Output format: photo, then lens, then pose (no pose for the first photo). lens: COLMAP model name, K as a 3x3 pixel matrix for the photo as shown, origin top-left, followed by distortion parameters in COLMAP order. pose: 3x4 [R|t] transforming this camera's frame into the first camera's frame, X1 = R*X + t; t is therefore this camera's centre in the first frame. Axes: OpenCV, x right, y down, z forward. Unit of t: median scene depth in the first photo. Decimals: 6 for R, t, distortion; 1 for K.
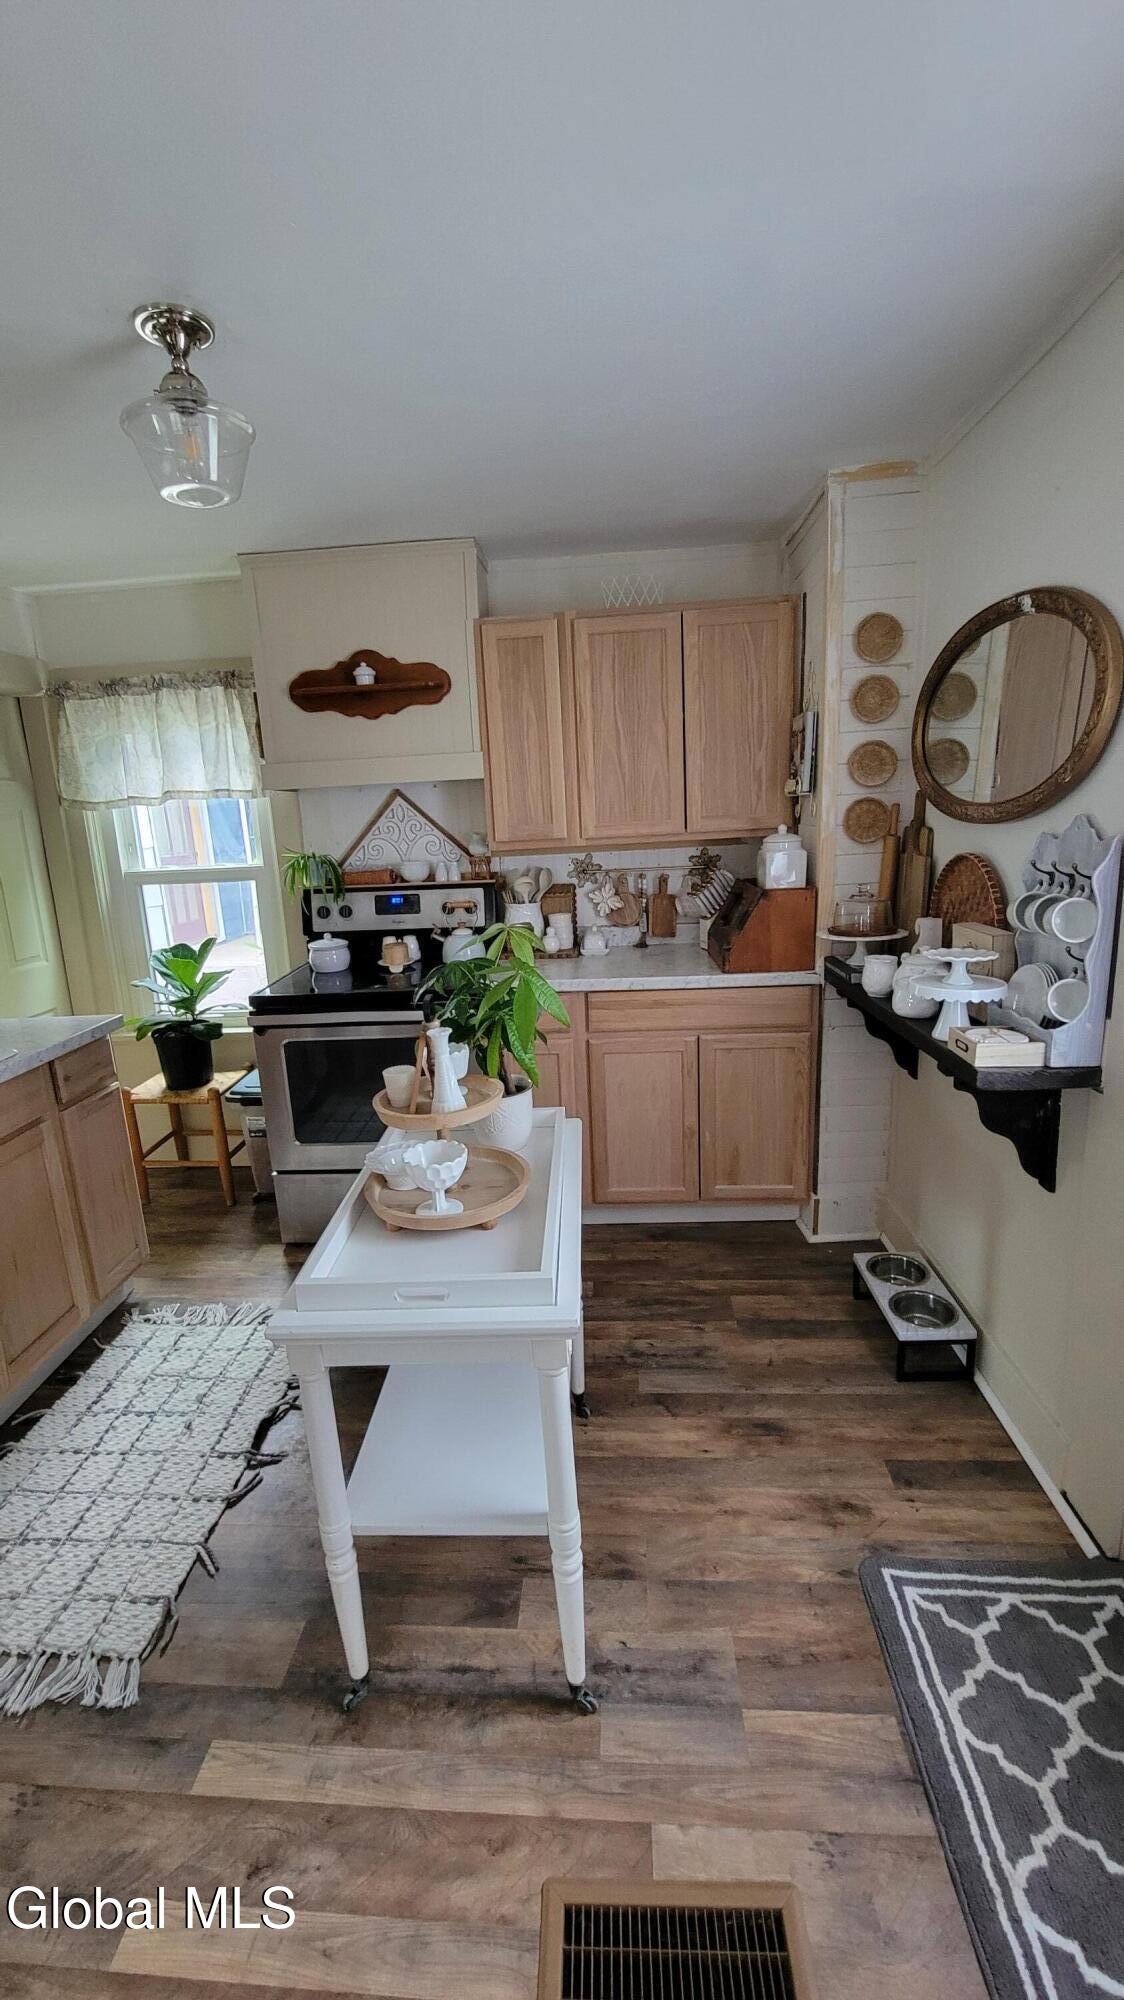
lens RADIAL K [[815.1, 0, 546.9], [0, 815.1, 986.9], [0, 0, 1]] dist [0.006961, -0.005325]
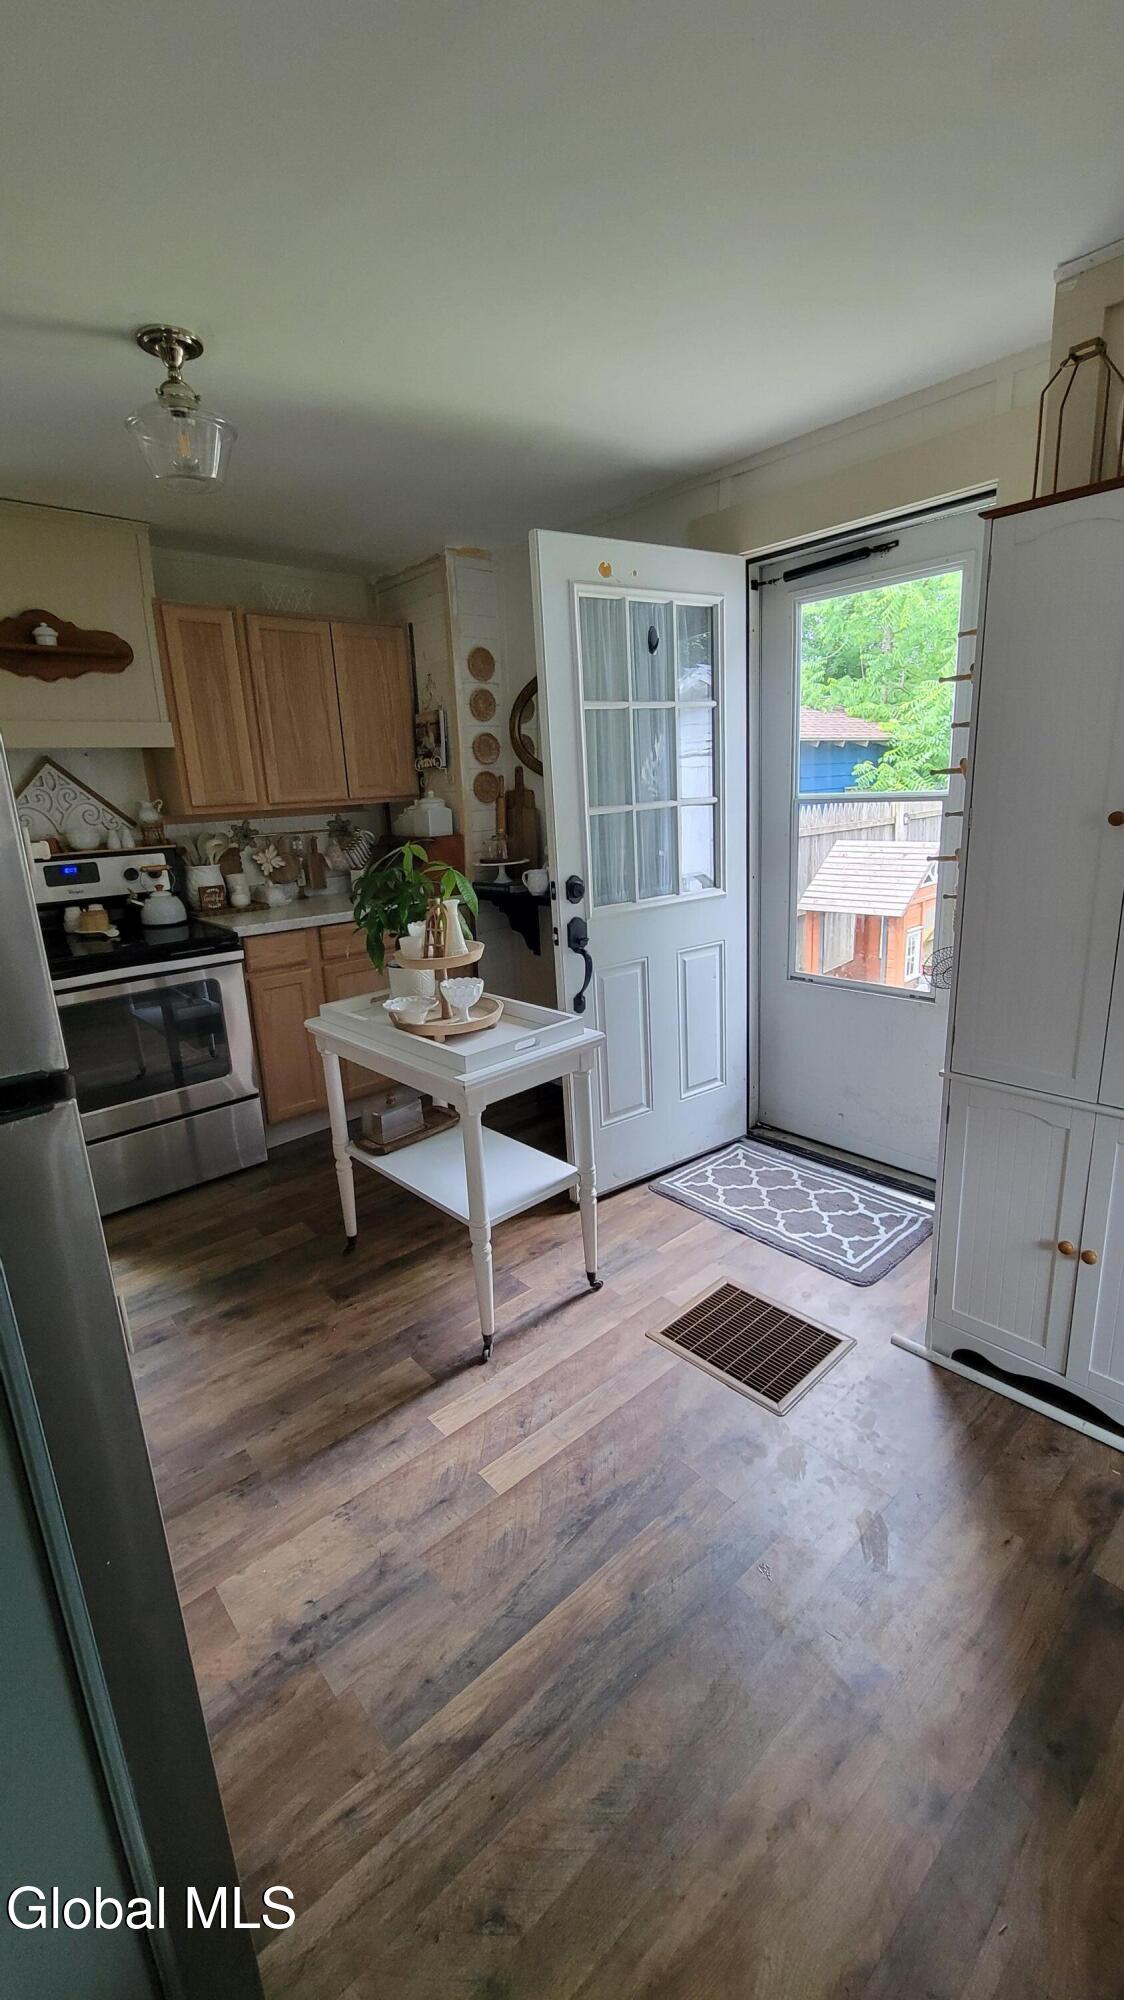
lens RADIAL K [[815.1, 0, 541.2], [0, 815.1, 987.3], [0, 0, 1]] dist [0.006961, -0.005325]
pose [[0.702192, -0.154883, 0.694937, -0.620186], [0.162095, 0.985197, 0.055788, 0.086934], [-0.693291, 0.073472, 0.716903, -0.099725]]
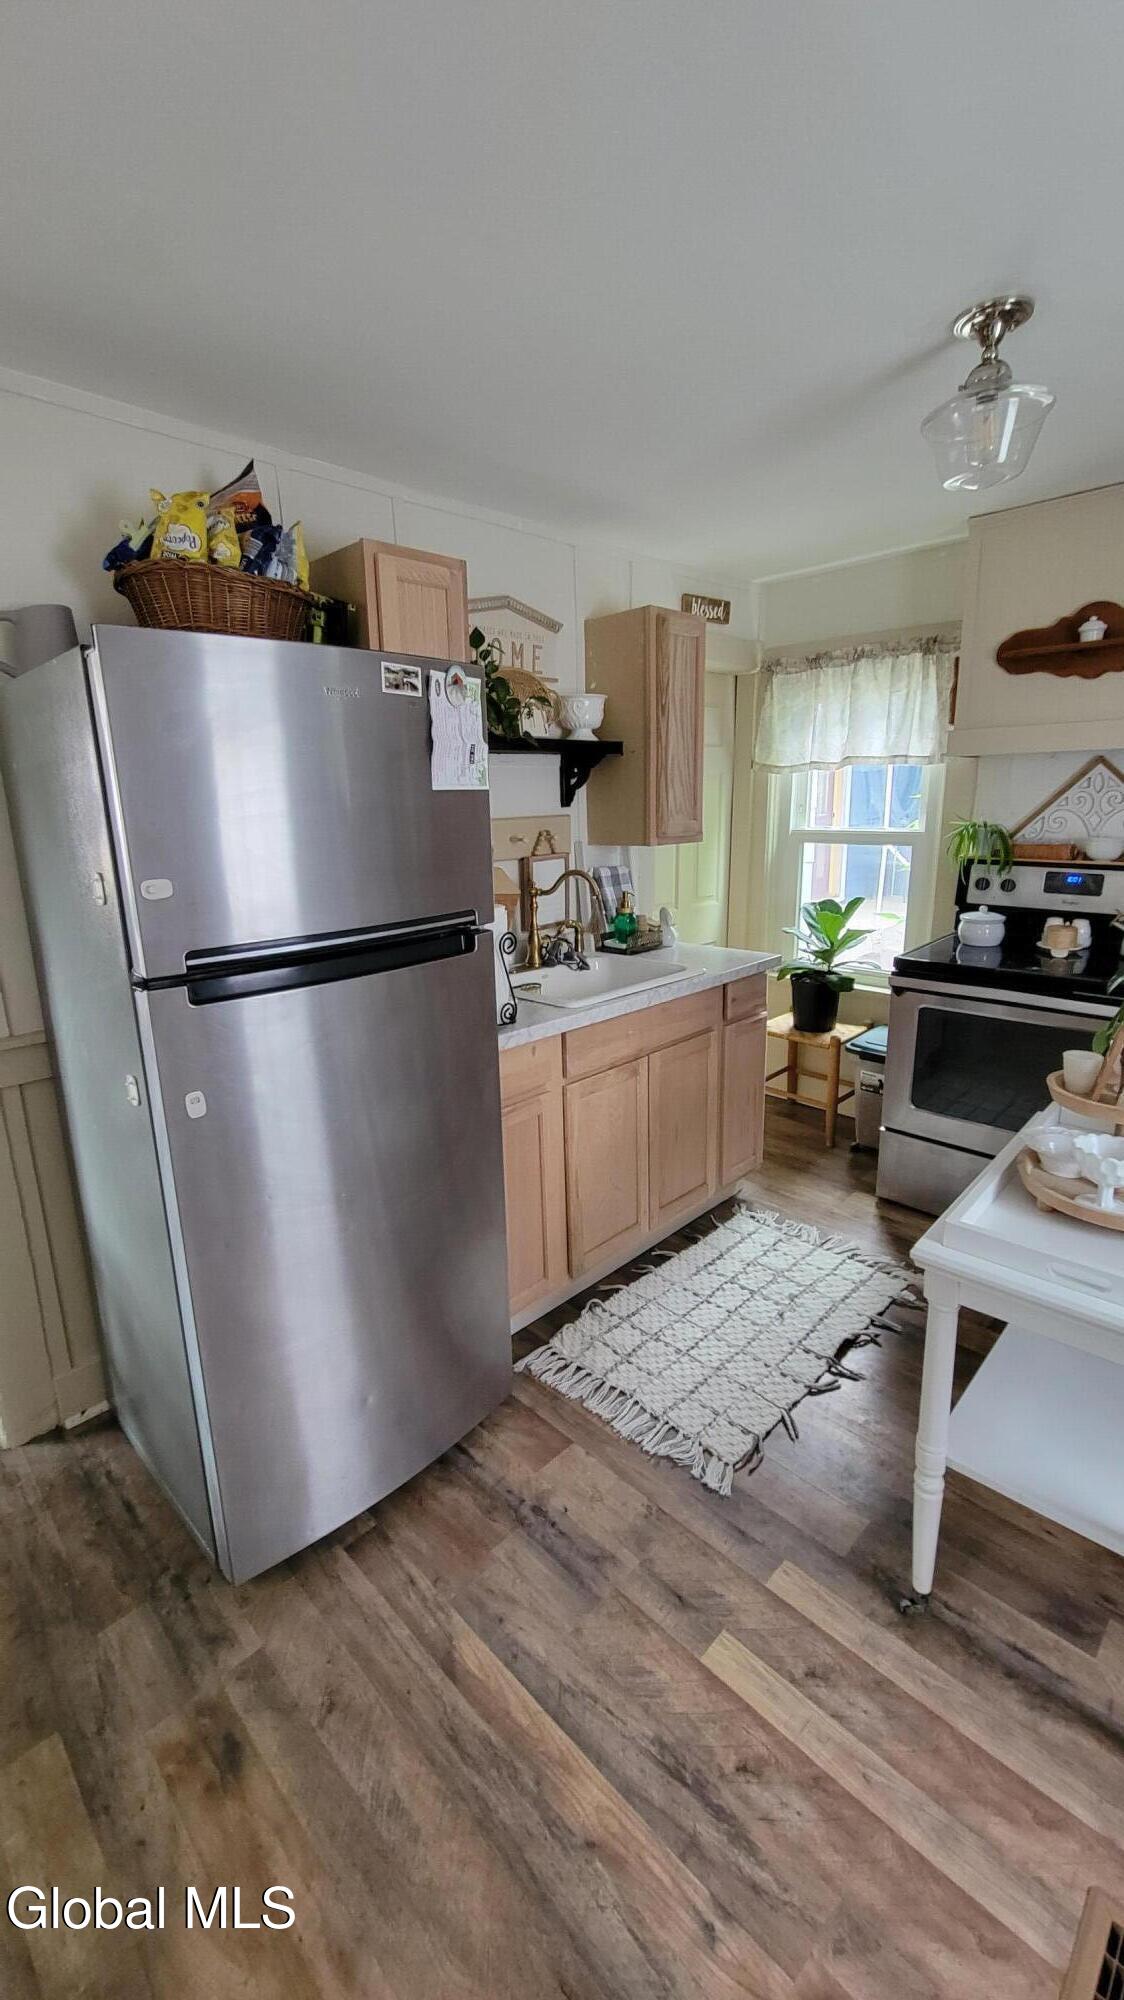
lens RADIAL K [[815.1, 0, 545.6], [0, 815.1, 987.4], [0, 0, 1]] dist [0.006961, -0.005325]
pose [[0.753213, 0.184125, -0.631481, -0.038376], [-0.155082, 0.982669, 0.101545, 0.014011], [0.639234, 0.021447, 0.768713, -0.094408]]
